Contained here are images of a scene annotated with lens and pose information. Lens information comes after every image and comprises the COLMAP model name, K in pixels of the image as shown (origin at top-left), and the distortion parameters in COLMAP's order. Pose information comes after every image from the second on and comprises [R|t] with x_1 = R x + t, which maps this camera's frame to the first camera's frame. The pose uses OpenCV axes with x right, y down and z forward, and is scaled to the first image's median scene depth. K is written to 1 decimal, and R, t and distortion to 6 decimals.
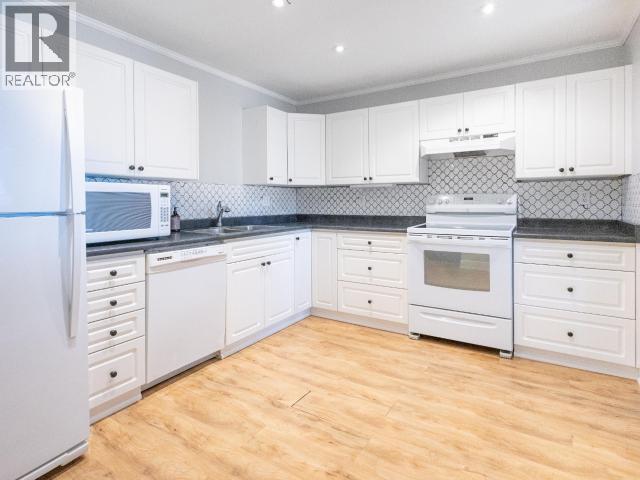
lens RADIAL K [[350.1, 0, 320.0], [0, 350.1, 240.0], [0, 0, 1]] dist [0.003722, 0.000624]
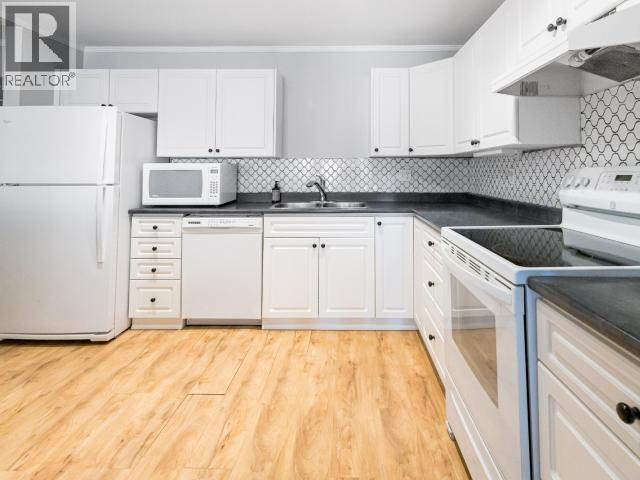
lens RADIAL K [[356.4, 0, 320.7], [0, 356.4, 185.0], [0, 0, 1]] dist [0.003508, 0.001523]
pose [[0.523431, 0.034697, -0.851361, 0.799663], [-0.094038, 0.995419, -0.017248, -0.092985], [0.846863, 0.089088, 0.524296, 0.655184]]
